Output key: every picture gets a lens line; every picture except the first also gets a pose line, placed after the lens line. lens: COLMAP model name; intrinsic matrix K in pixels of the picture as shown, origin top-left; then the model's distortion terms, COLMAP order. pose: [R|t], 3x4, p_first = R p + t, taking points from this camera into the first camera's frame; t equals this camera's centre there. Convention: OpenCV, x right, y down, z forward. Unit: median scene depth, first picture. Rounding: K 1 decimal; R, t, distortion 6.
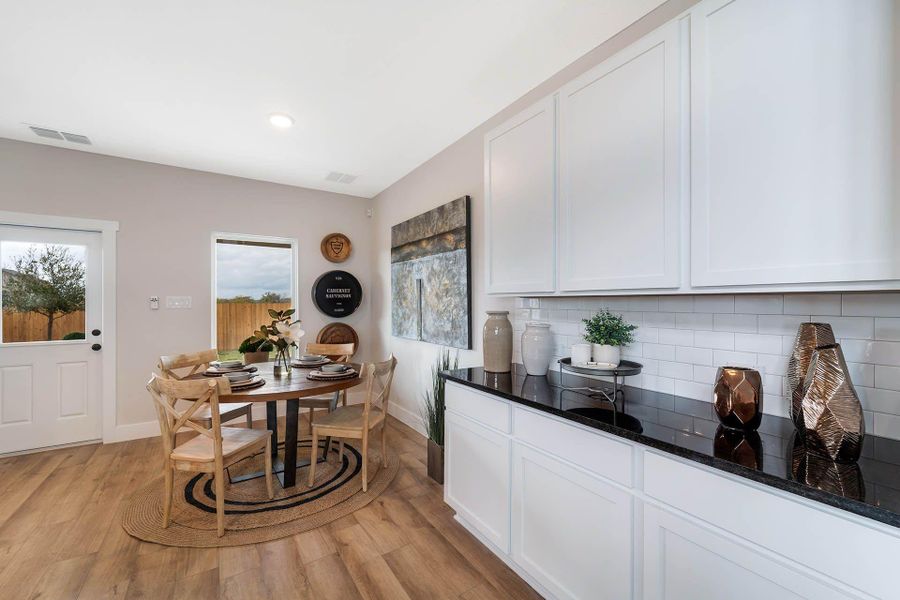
lens RADIAL K [[369.4, 0, 451.7], [0, 369.4, 302.6], [0, 0, 1]] dist [0.003317, 0.000438]
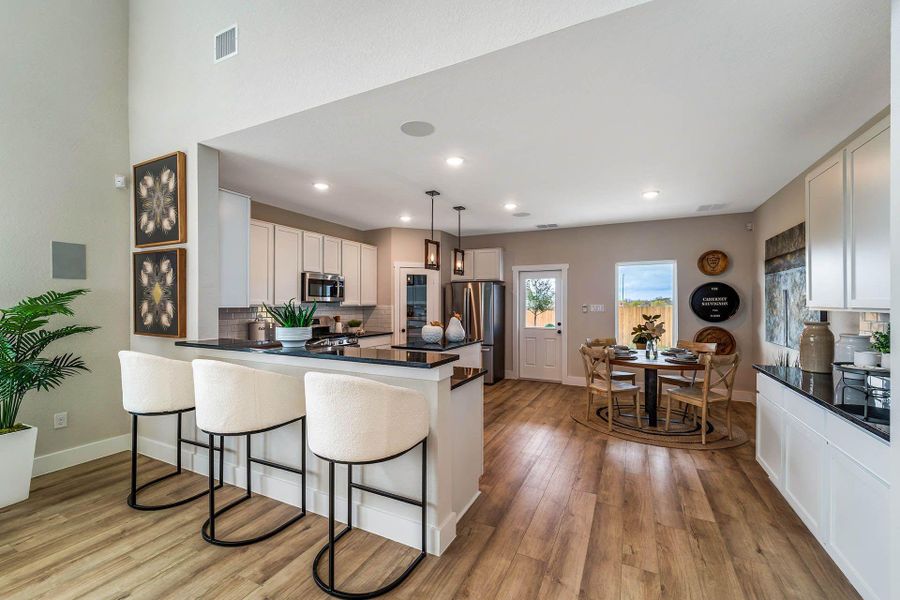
lens RADIAL K [[369.4, 0, 451.7], [0, 369.4, 302.6], [0, 0, 1]] dist [0.003317, 0.000438]
pose [[0.510504, 0.000398, -0.859875, 0.376443], [-0.003165, 0.999994, -0.001416, -0.023535], [0.859869, 0.003445, 0.510503, -0.429279]]
